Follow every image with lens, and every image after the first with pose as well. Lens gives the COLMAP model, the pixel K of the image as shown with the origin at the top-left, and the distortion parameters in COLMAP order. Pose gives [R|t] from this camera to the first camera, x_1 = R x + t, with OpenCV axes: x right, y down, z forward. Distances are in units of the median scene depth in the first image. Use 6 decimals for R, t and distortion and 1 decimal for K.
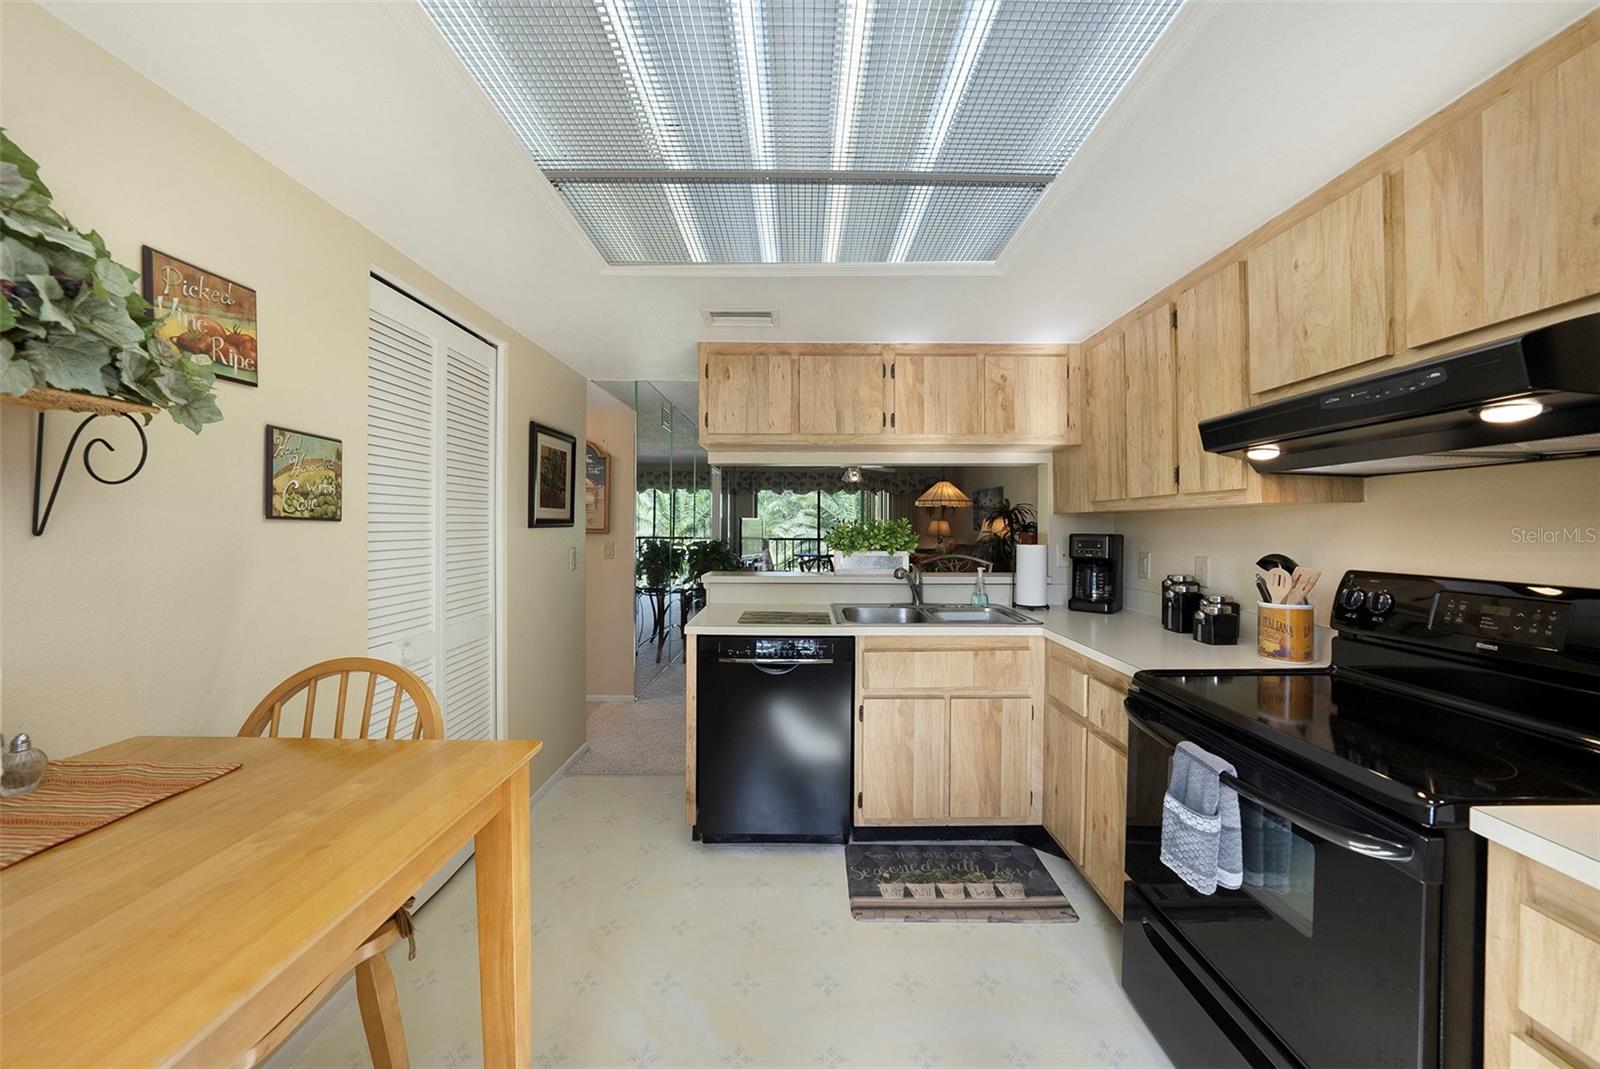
lens RADIAL K [[587.4, 0, 806.4], [0, 587.4, 519.0], [0, 0, 1]] dist [-0.000294, -0.000035]
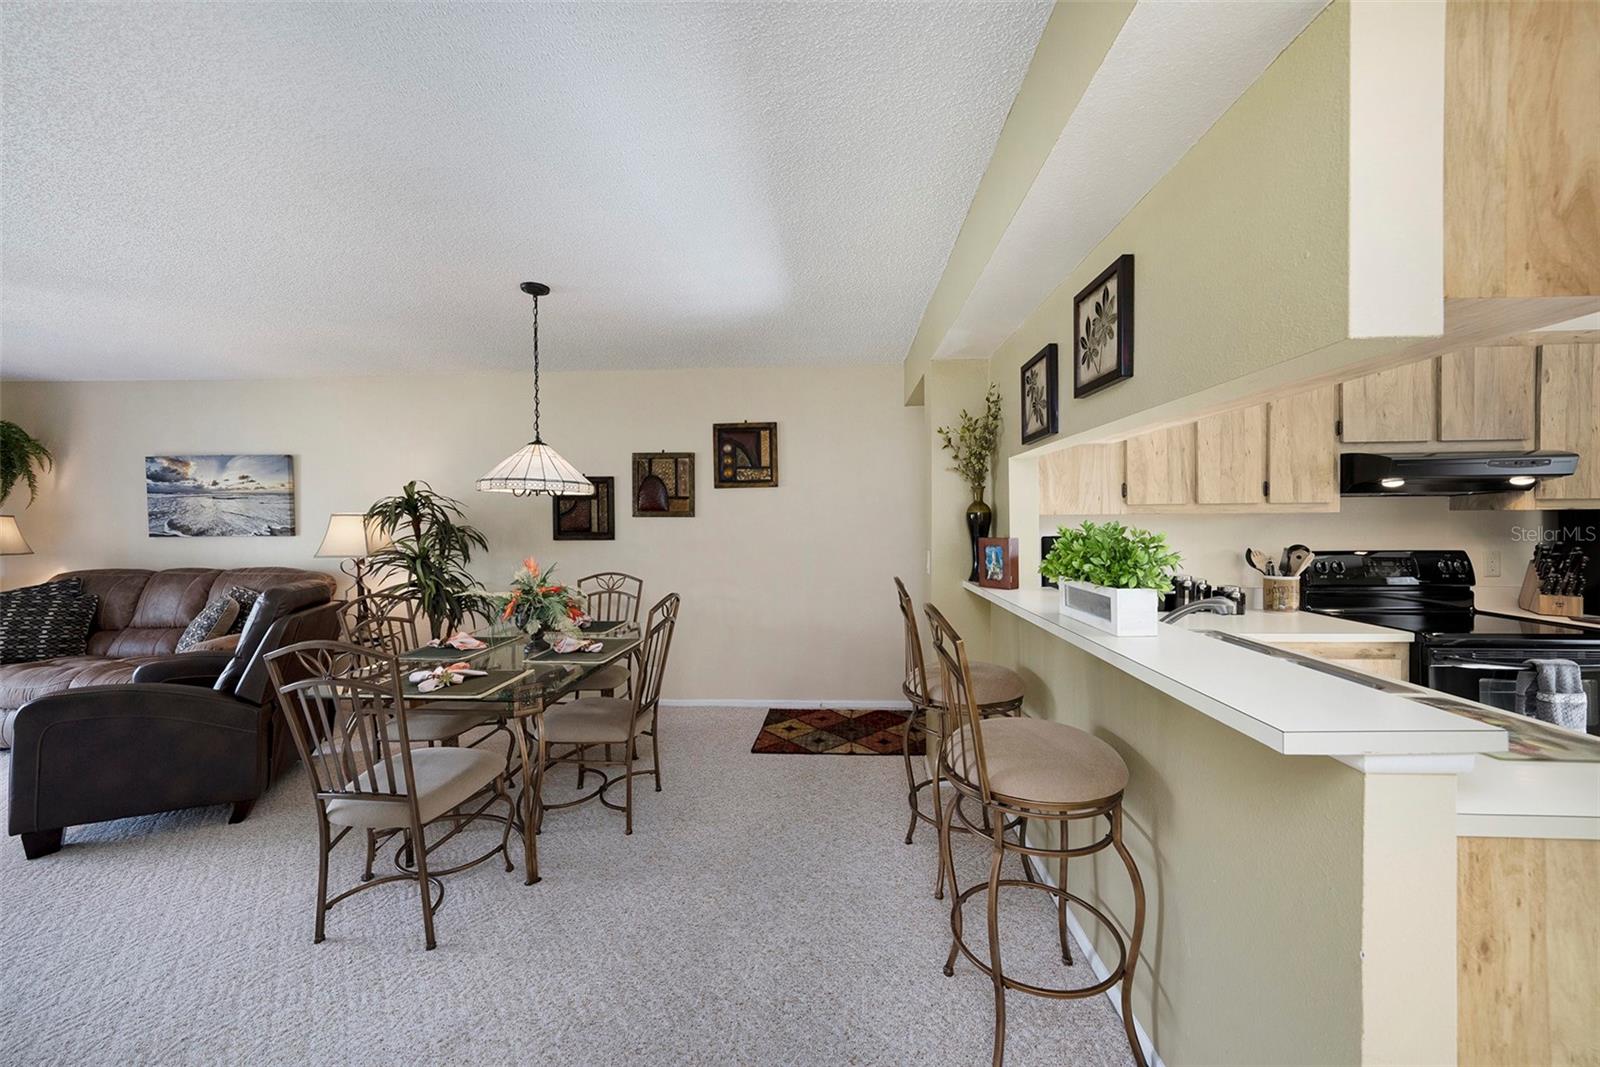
lens RADIAL K [[591.2, 0, 796.8], [0, 591.2, 516.7], [0, 0, 1]] dist [-0.024957, 0.007094]
pose [[0.061718, 0.003523, 0.998087, -0.758452], [-0.006559, 0.999974, -0.003124, 0.000074], [-0.998072, -0.006354, 0.061739, 2.060431]]
